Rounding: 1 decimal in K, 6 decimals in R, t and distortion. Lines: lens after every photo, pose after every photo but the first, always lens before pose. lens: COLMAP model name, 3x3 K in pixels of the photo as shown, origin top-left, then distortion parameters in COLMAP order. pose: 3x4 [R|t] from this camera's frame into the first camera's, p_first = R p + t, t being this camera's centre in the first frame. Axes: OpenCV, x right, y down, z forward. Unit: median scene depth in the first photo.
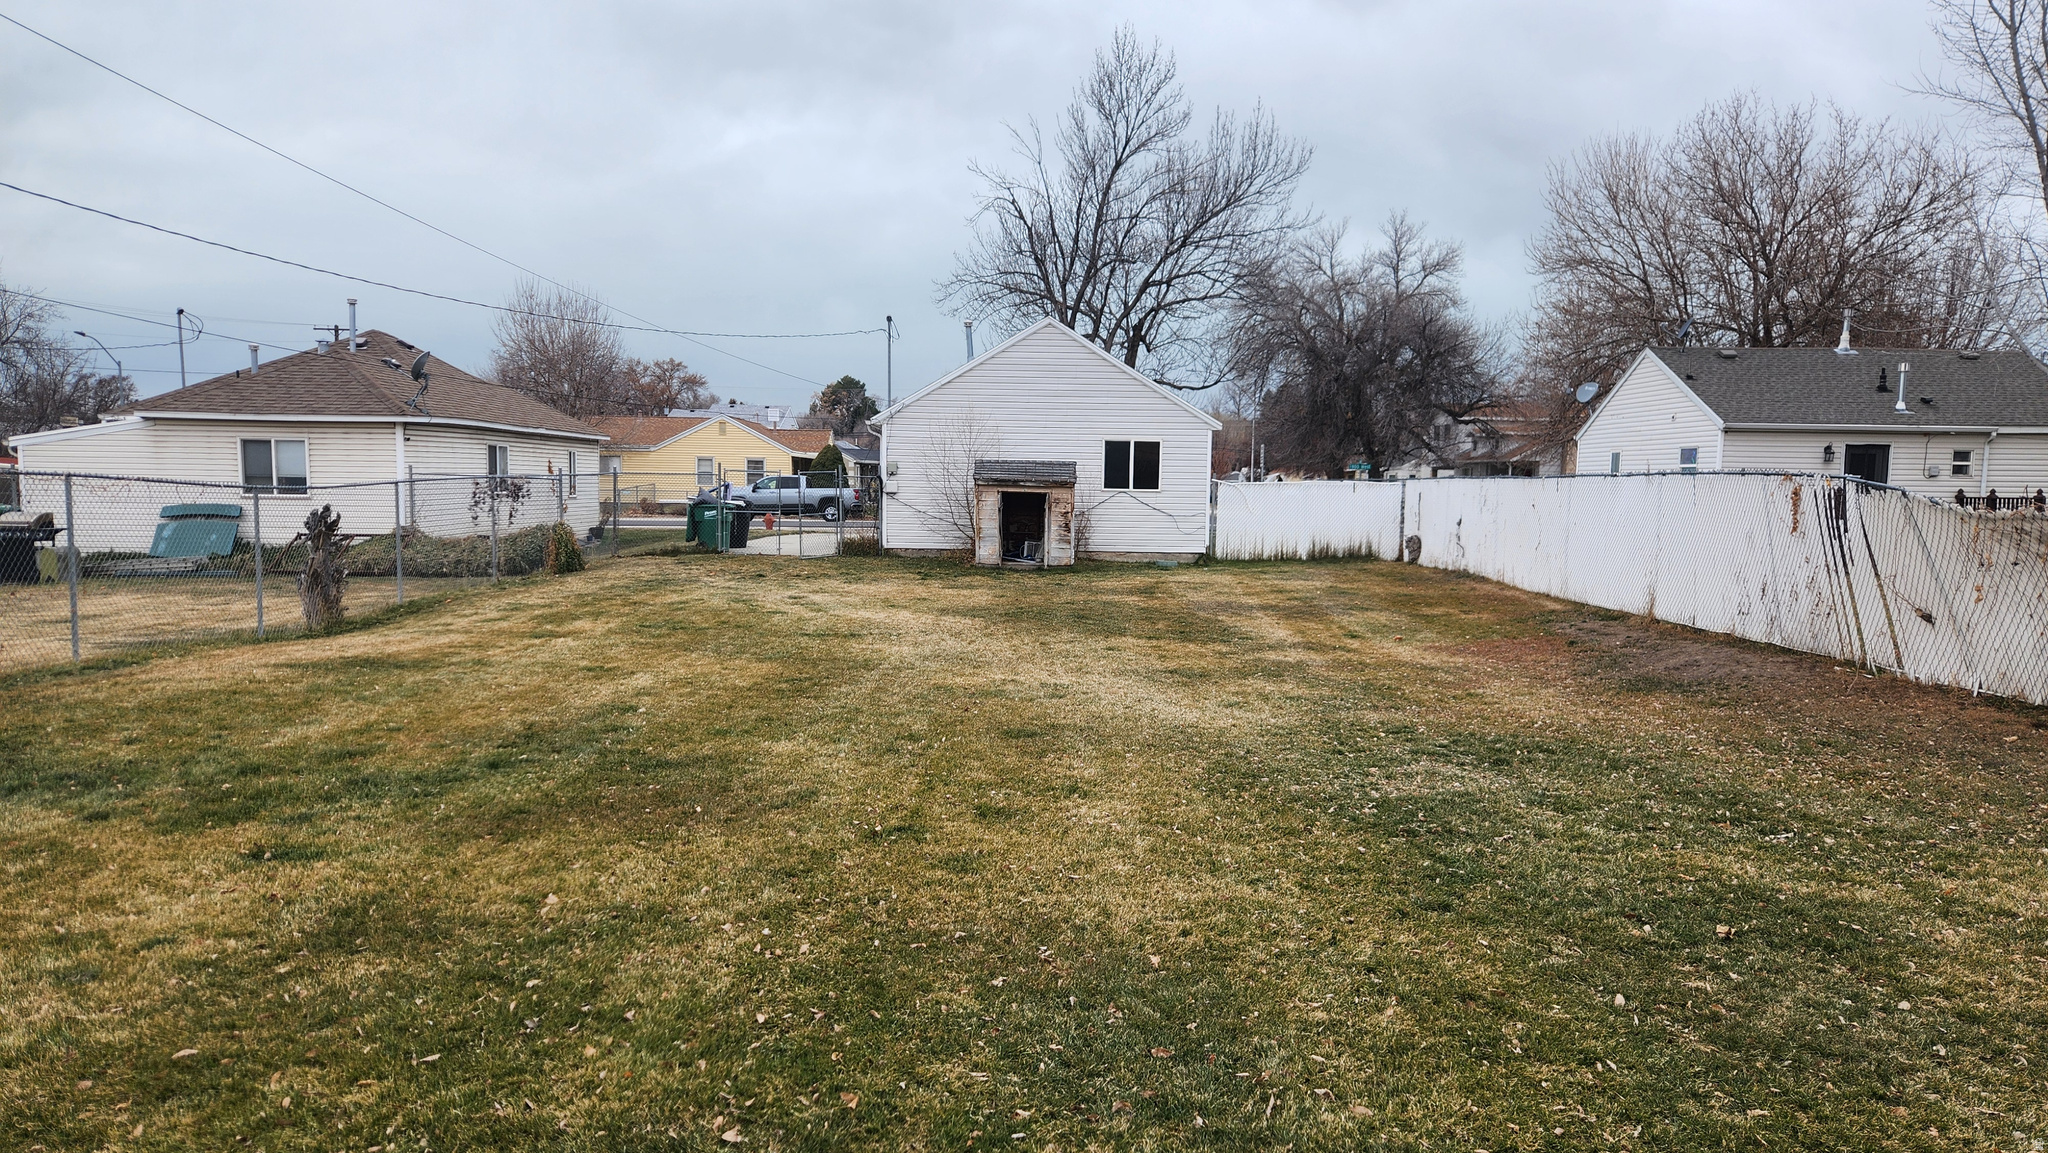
lens RADIAL K [[1338.3, 0, 1023.7], [0, 1338.3, 577.6], [0, 0, 1]] dist [-0.004454, -0.008974]
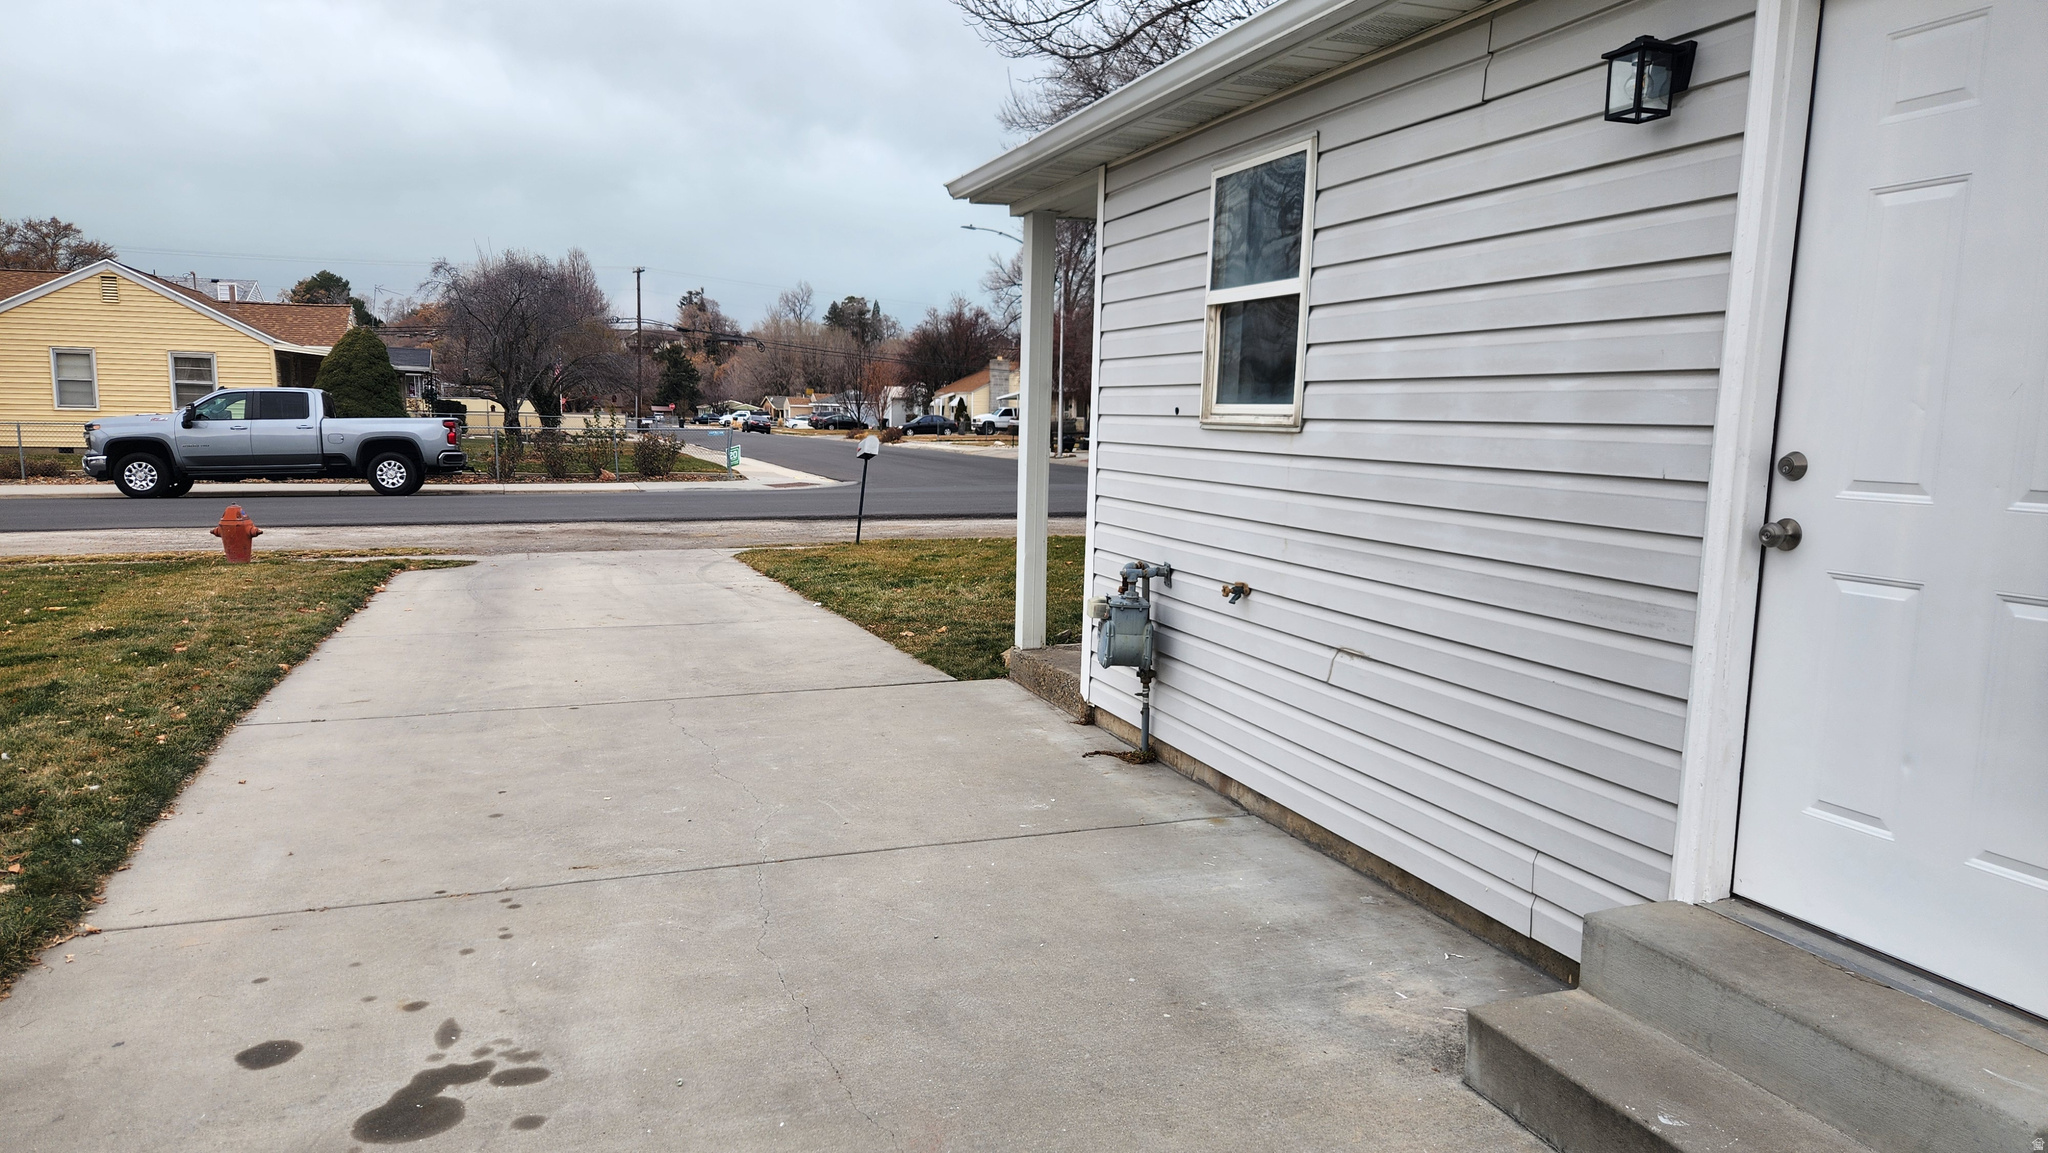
lens RADIAL K [[1338.3, 0, 1026.8], [0, 1338.3, 576.2], [0, 0, 1]] dist [-0.004454, -0.008974]
pose [[0.939187, -0.037345, 0.341371, -0.088269], [0.017632, 0.998002, 0.060670, -0.033864], [-0.342955, -0.050961, 0.937969, 0.458002]]
